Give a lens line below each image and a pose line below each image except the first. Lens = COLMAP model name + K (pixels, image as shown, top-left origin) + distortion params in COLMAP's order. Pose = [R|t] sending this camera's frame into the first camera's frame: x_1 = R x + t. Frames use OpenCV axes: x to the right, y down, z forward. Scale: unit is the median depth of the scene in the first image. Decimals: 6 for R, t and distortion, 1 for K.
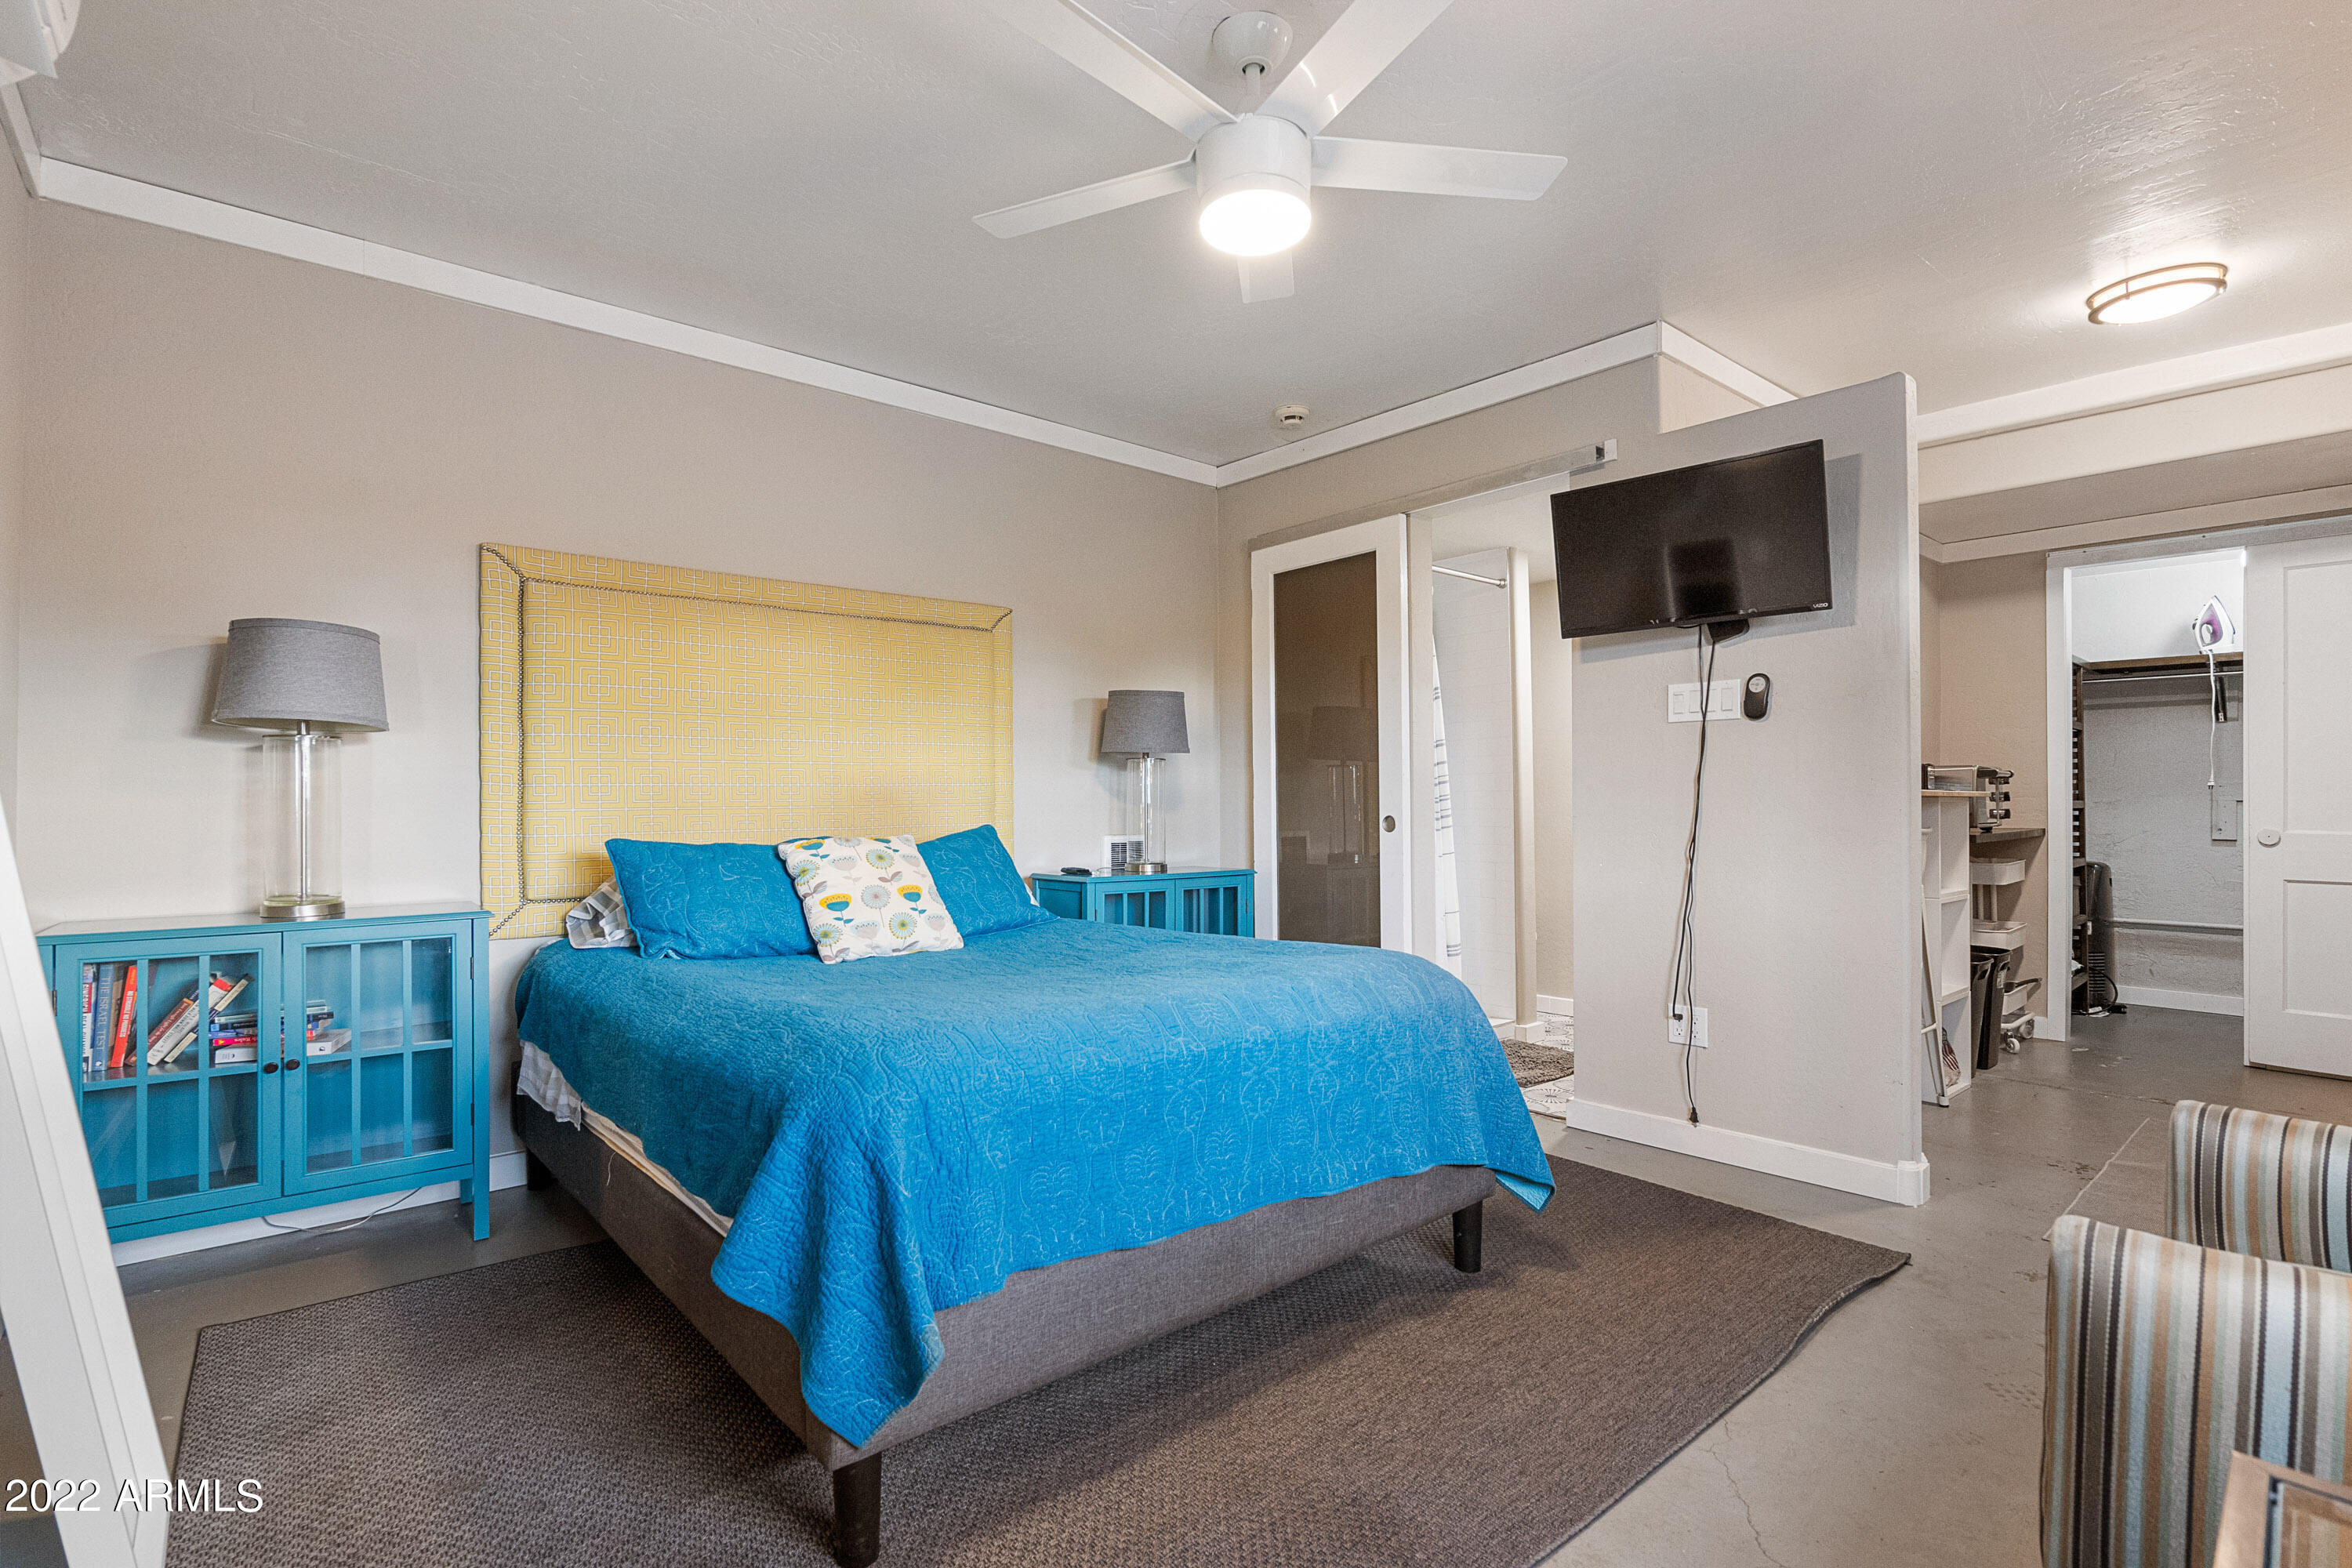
lens RADIAL K [[1106.0, 0, 1176.0], [0, 1106.0, 784.0], [0, 0, 1]] dist [-0.042847, -0.000481]
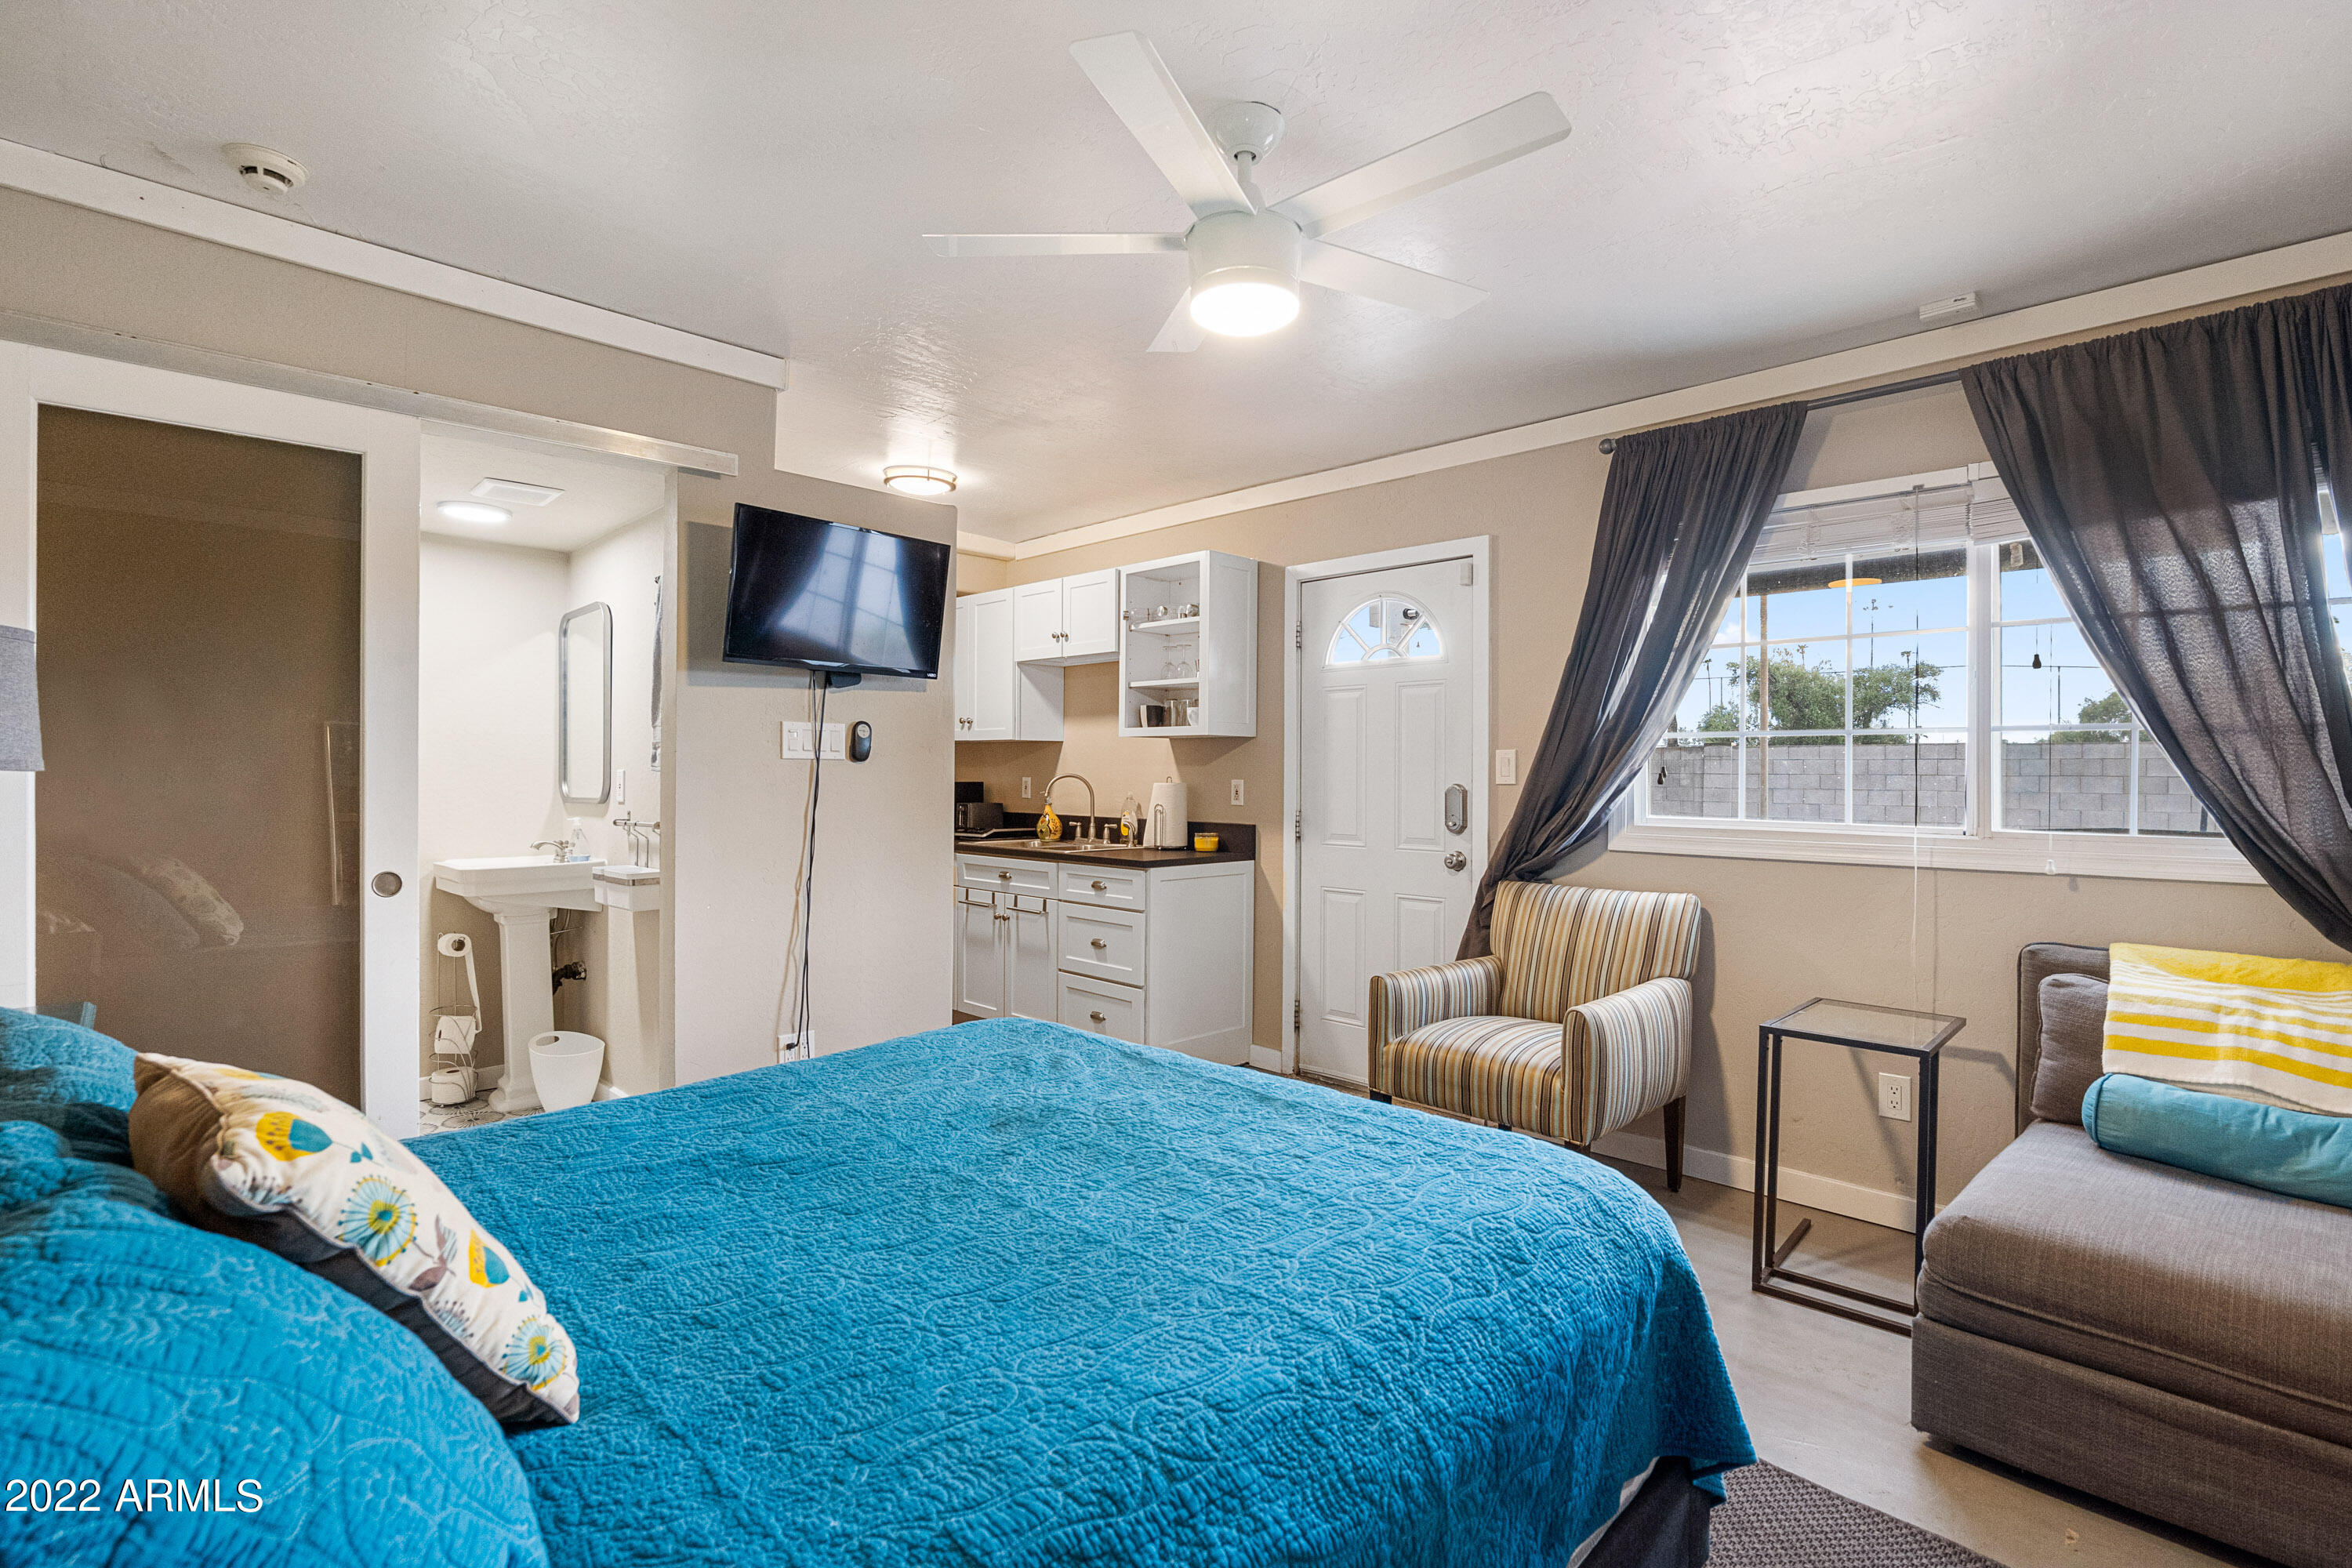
lens RADIAL K [[1106.0, 0, 1176.0], [0, 1106.0, 784.0], [0, 0, 1]] dist [-0.042847, -0.000481]
pose [[-0.092687, -0.003546, 0.995689, -0.478511], [-0.022384, 0.999748, 0.001476, -0.033964], [-0.995444, -0.022150, -0.092743, 0.588275]]
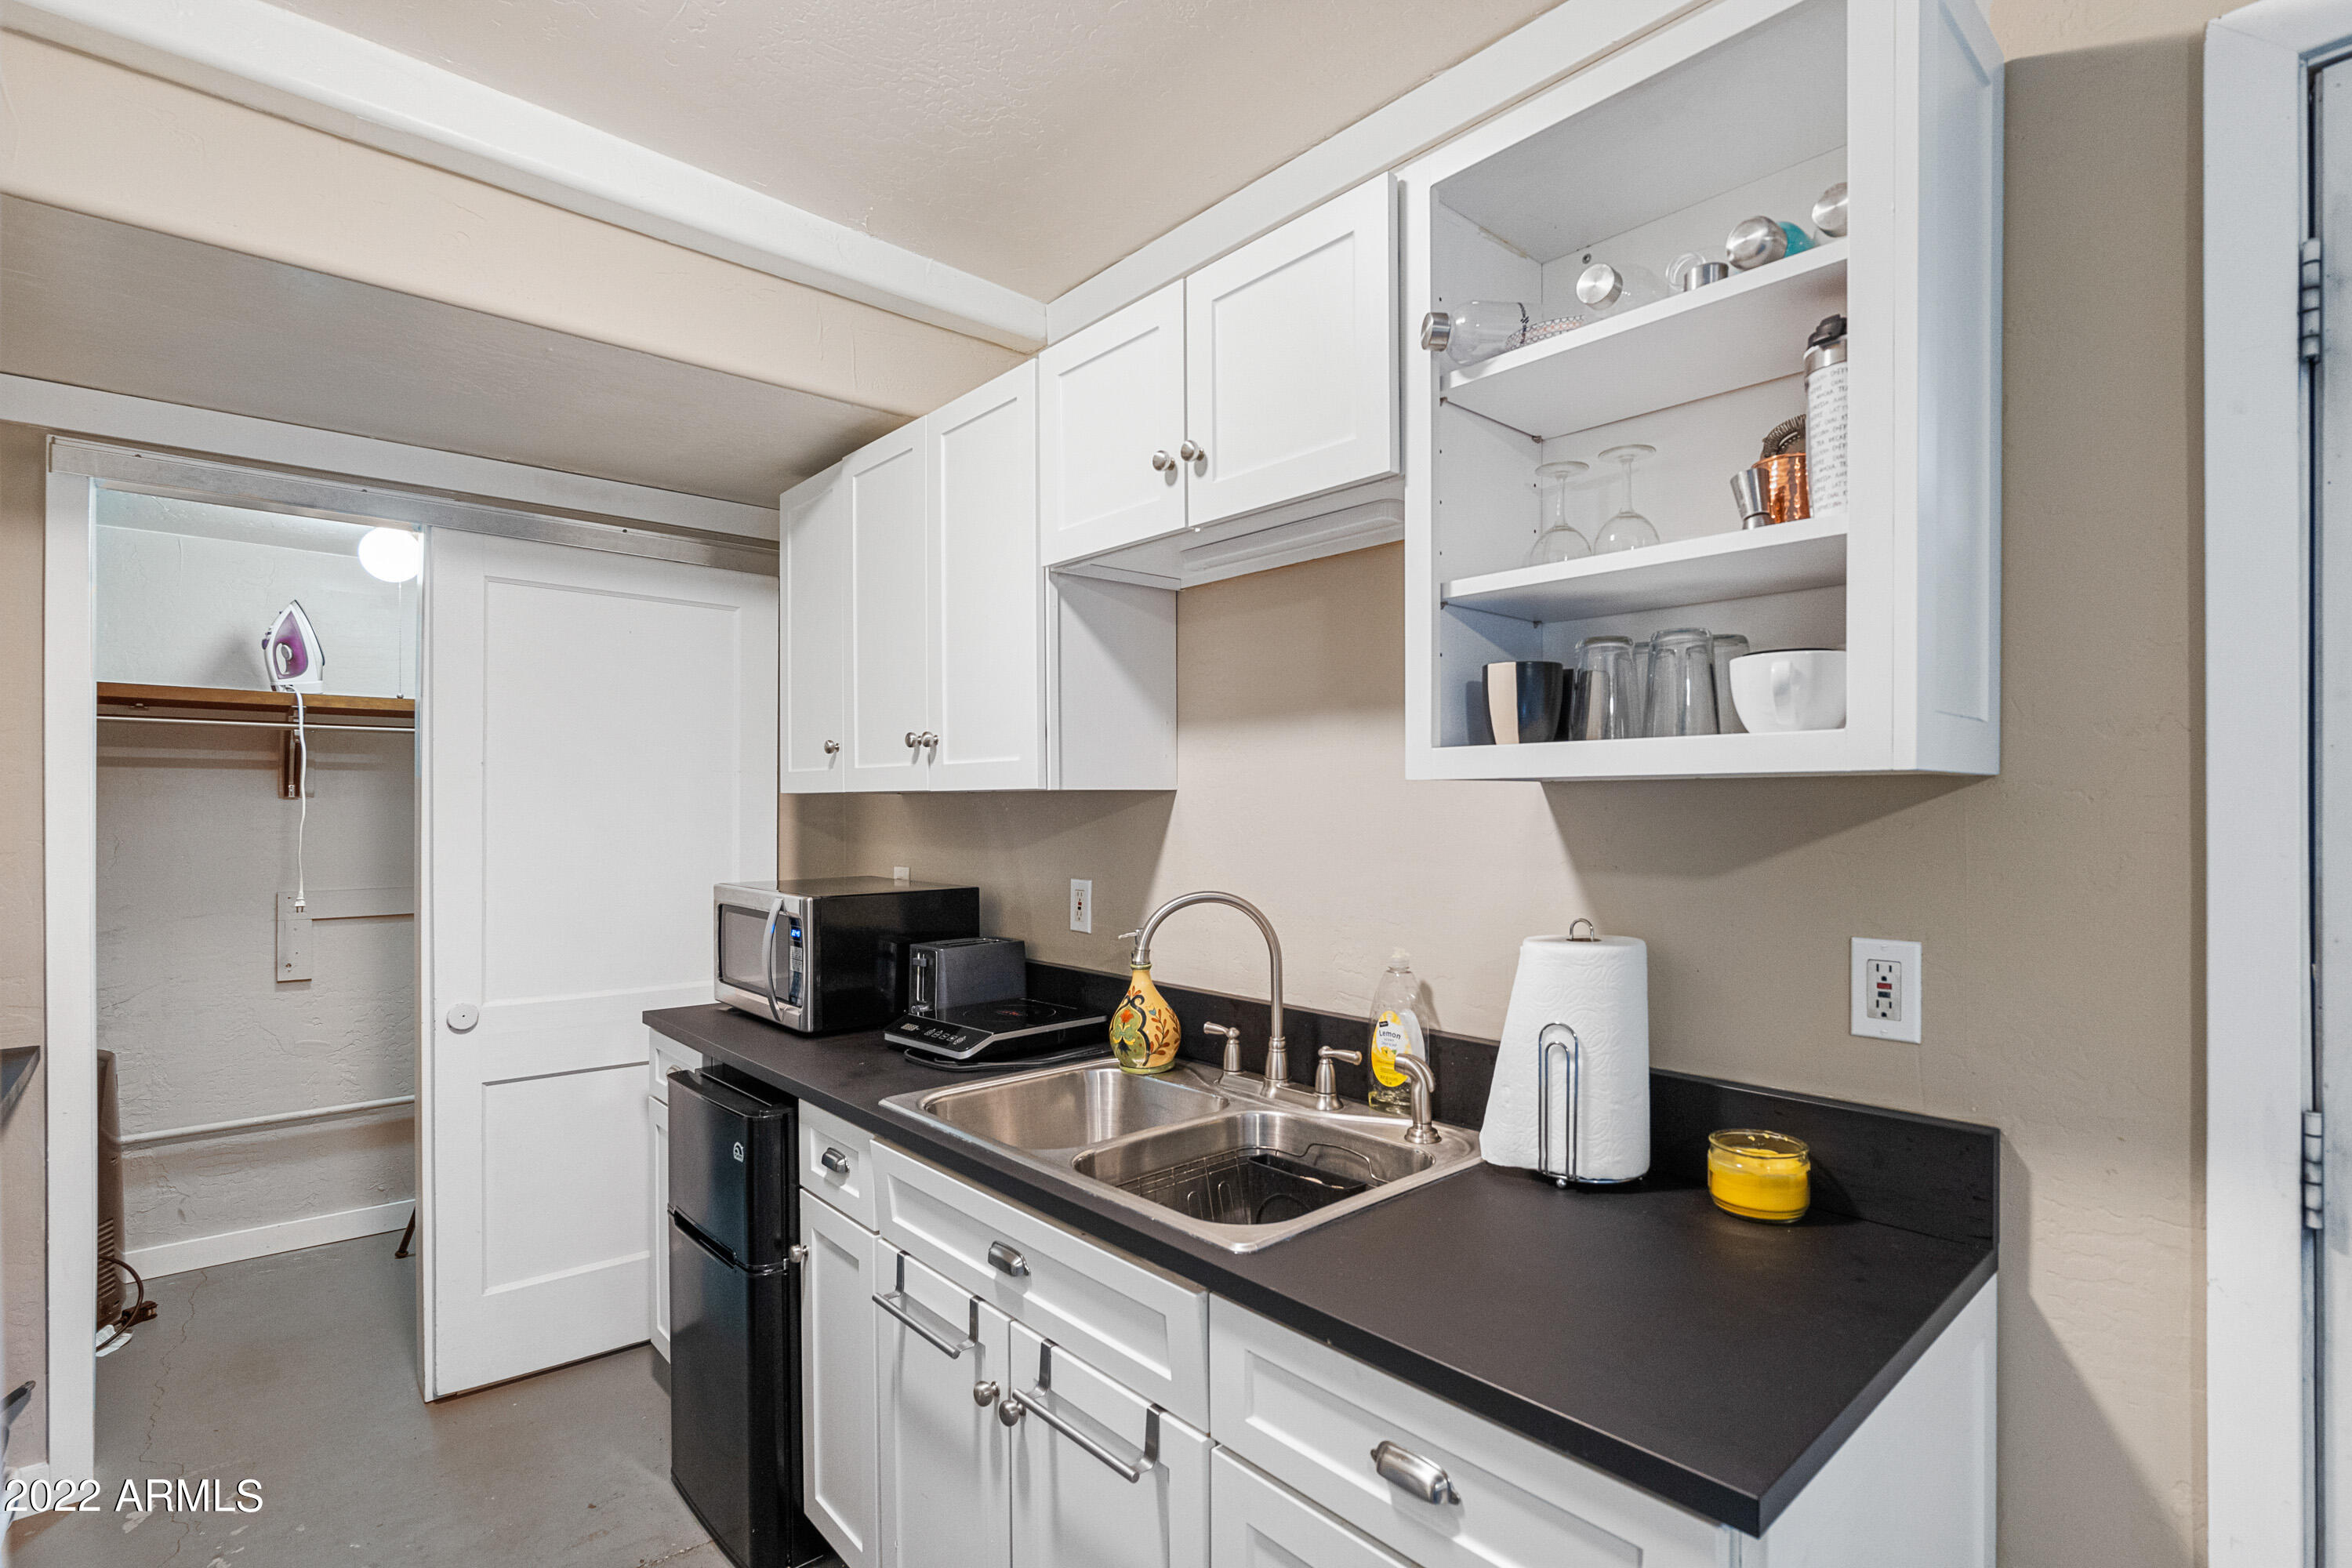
lens RADIAL K [[1106.0, 0, 1176.0], [0, 1106.0, 784.0], [0, 0, 1]] dist [-0.042847, -0.000481]
pose [[-0.034892, 0.019419, 0.999202, 0.402643], [-0.007770, 0.999776, -0.019701, -0.074557], [-0.999361, -0.008451, -0.034734, 0.620815]]
